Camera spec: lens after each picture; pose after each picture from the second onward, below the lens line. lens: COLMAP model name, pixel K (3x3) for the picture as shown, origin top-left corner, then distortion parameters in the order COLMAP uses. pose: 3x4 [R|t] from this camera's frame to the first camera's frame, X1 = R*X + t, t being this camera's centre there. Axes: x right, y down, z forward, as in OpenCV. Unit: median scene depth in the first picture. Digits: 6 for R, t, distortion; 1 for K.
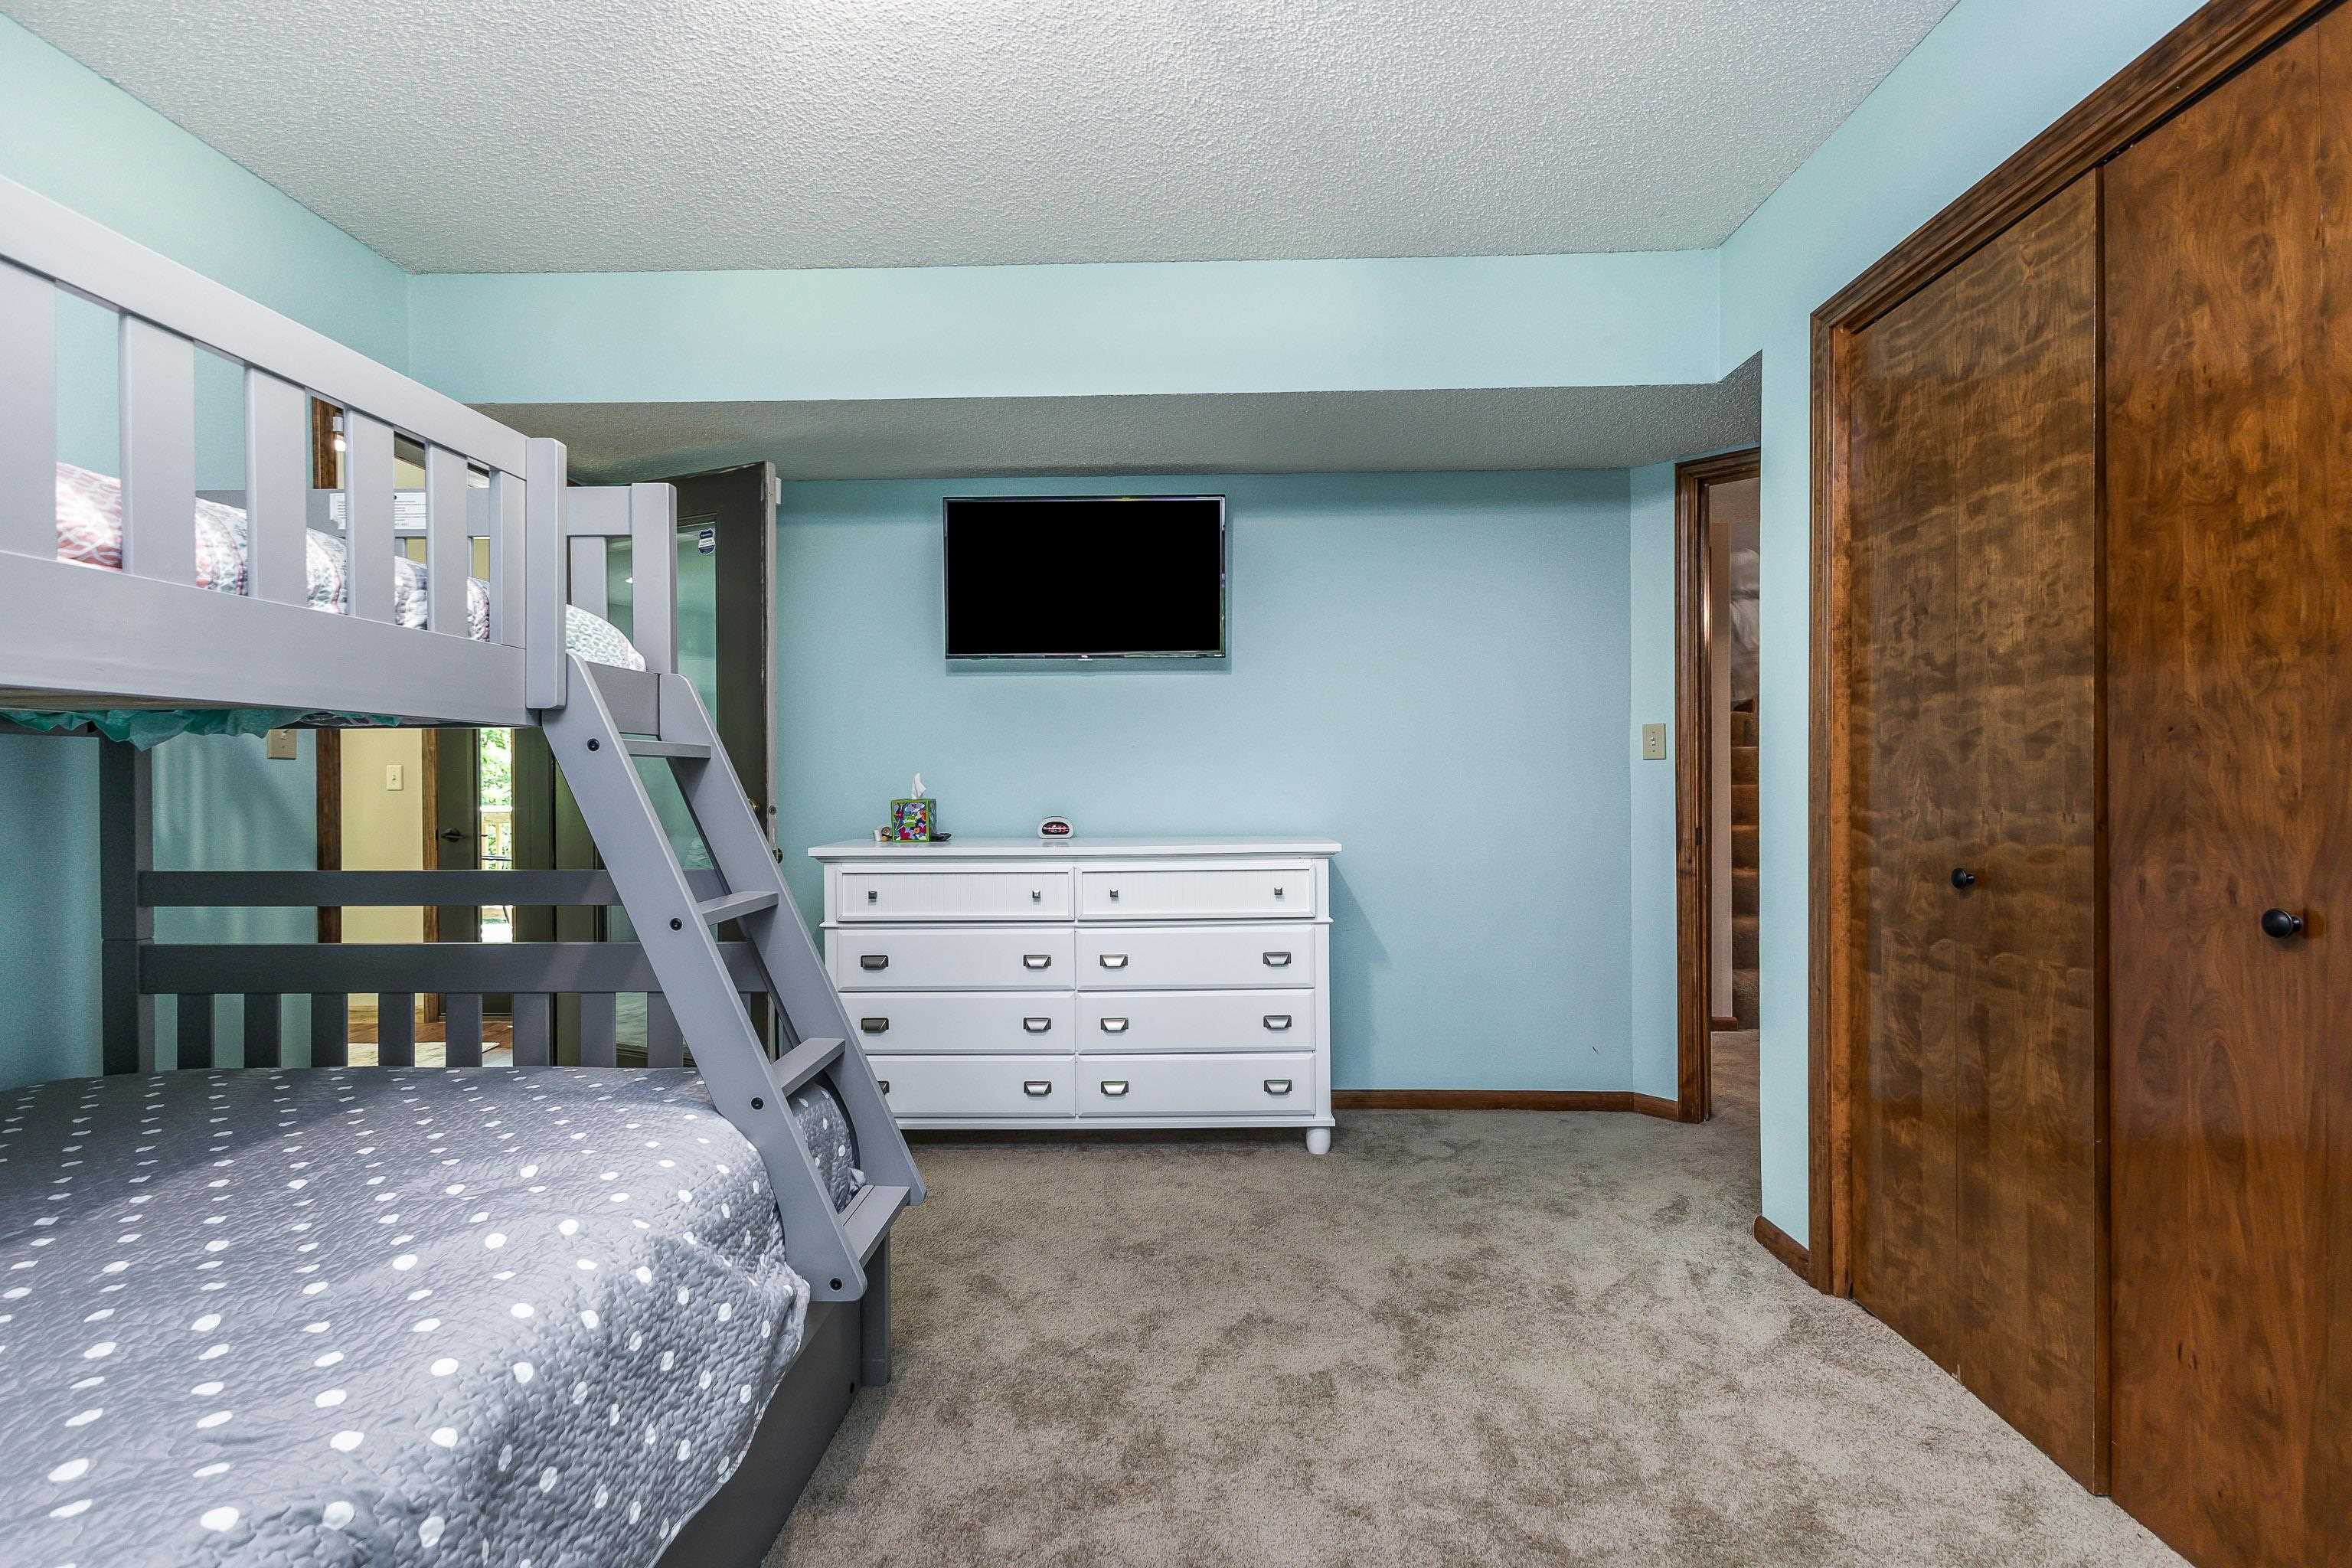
lens RADIAL K [[1040.4, 0, 1181.0], [0, 1040.4, 783.4], [0, 0, 1]] dist [0.011181, -0.001498]
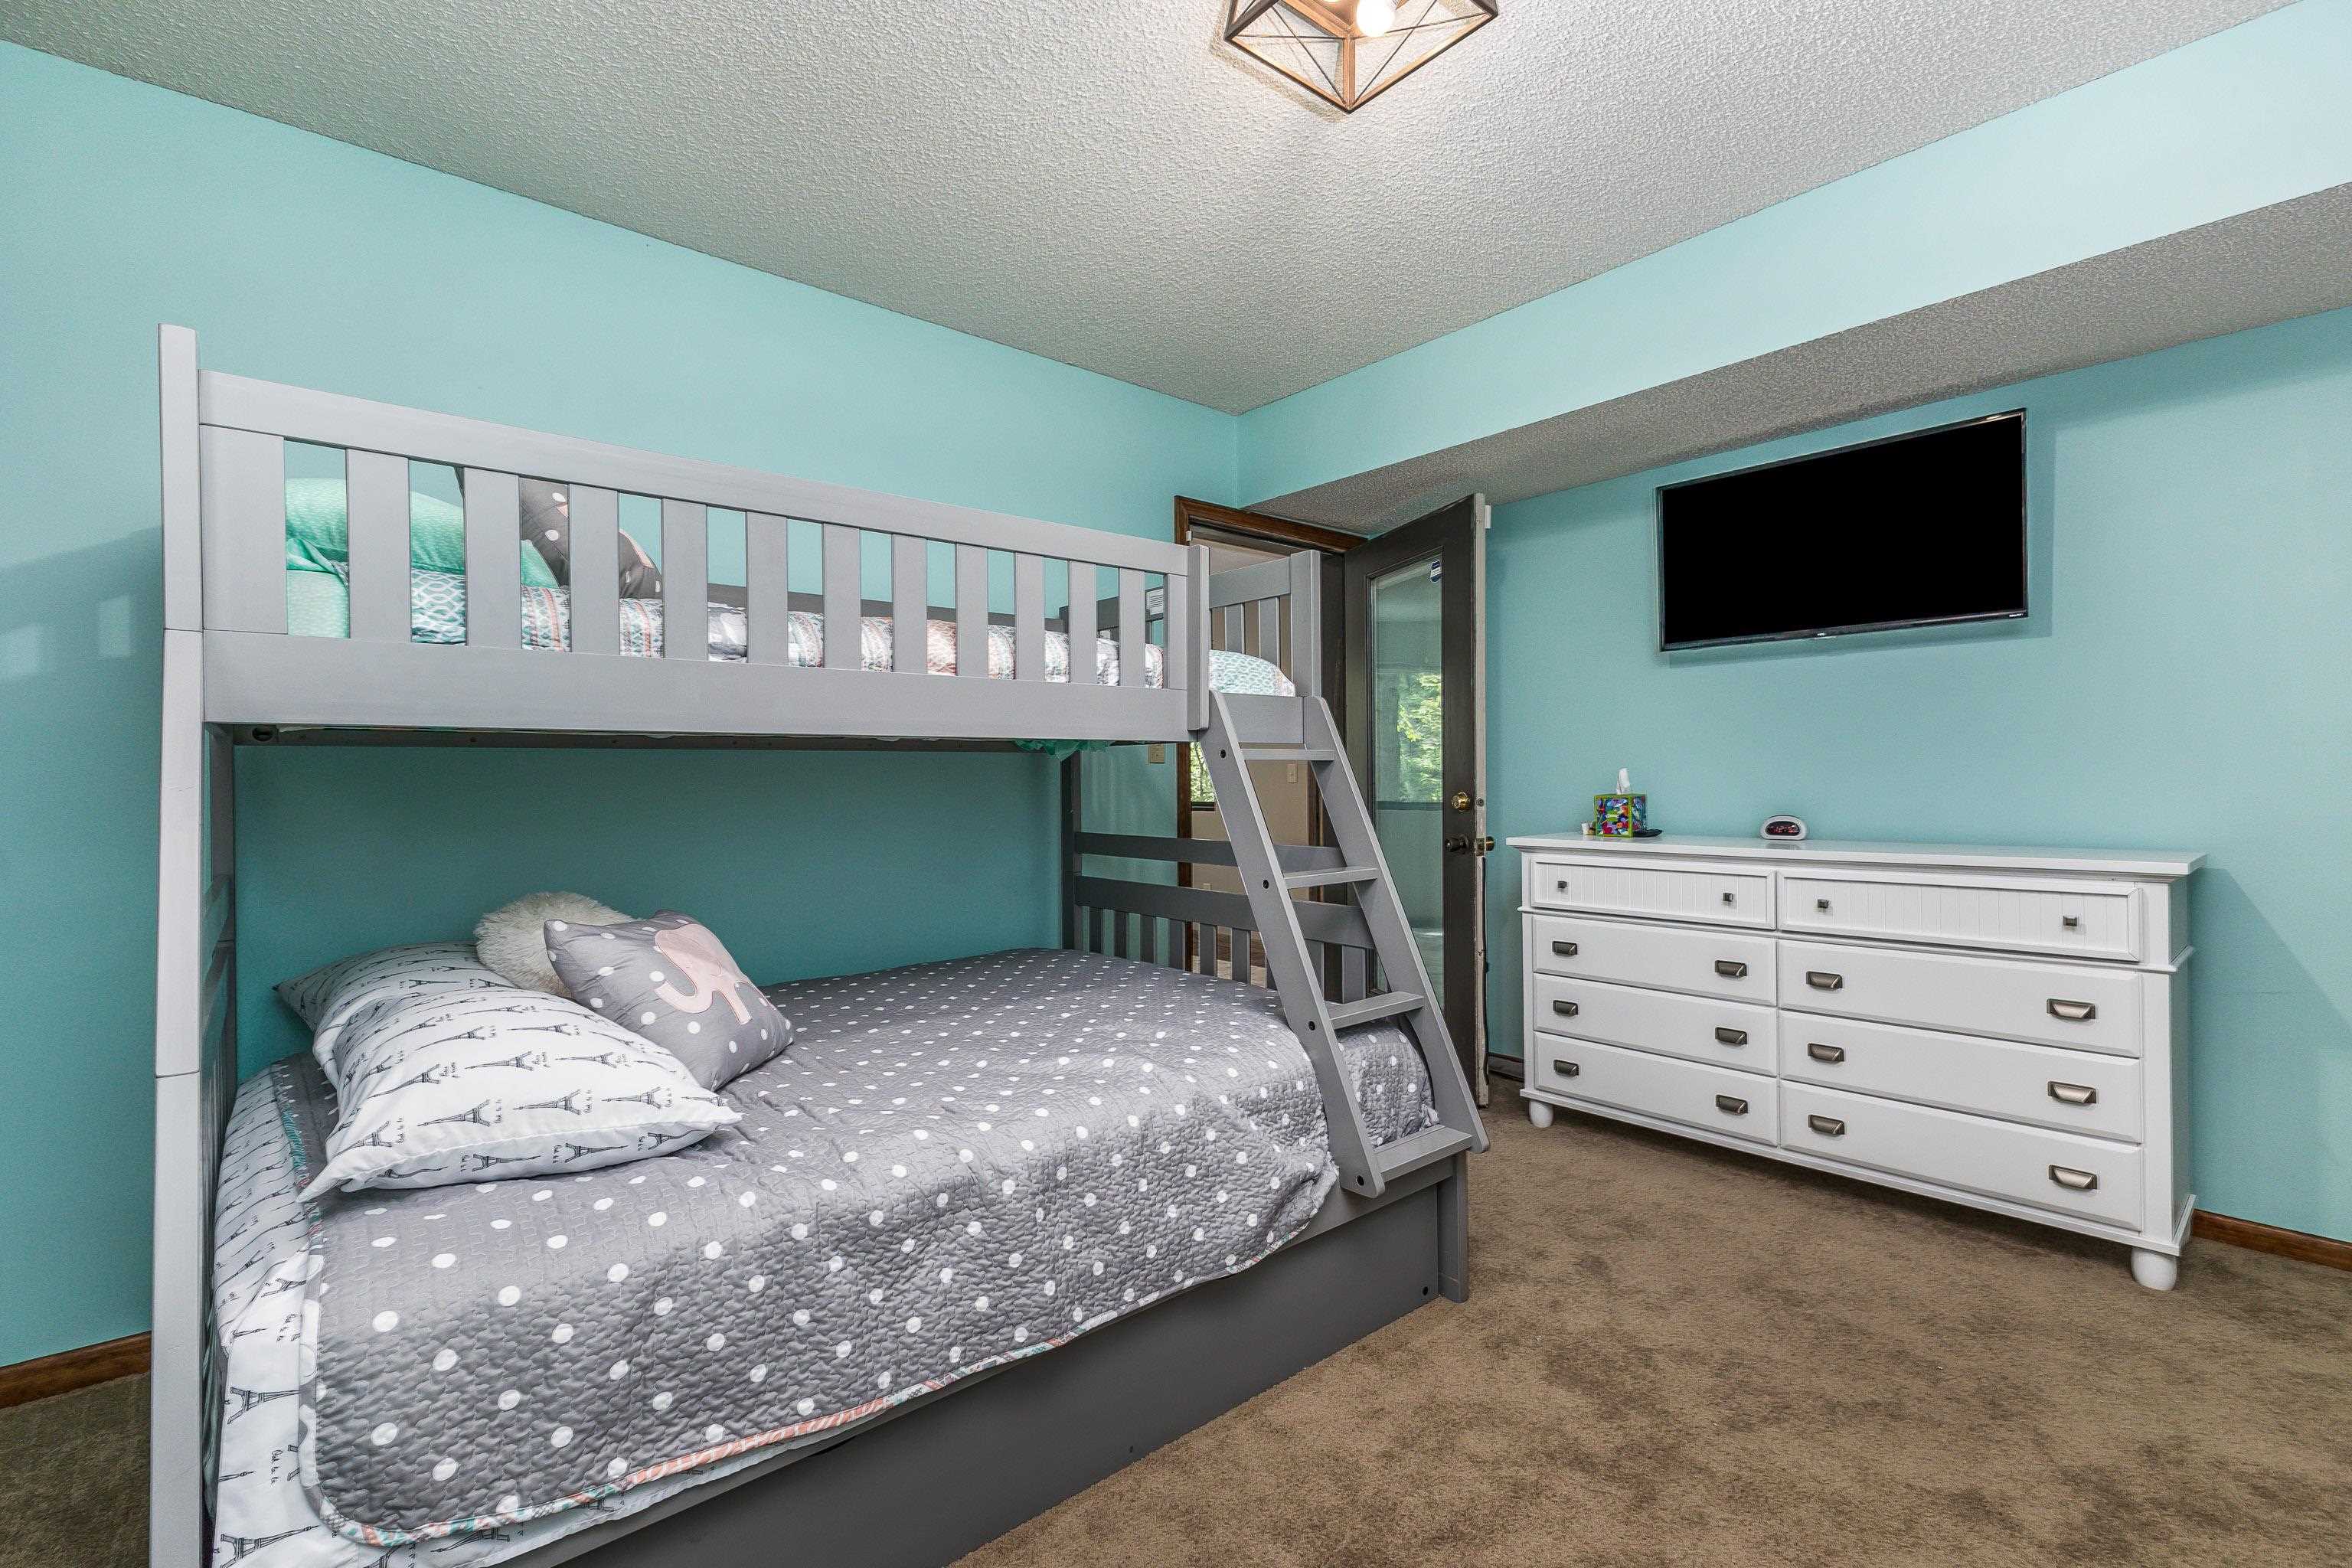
lens RADIAL K [[1040.4, 0, 1160.9], [0, 1040.4, 786.3], [0, 0, 1]] dist [0.011181, -0.001498]
pose [[0.660011, 0.004190, -0.751244, 0.326519], [0.002788, 0.999964, 0.008026, -0.003253], [0.751251, -0.007391, 0.659976, -0.002043]]
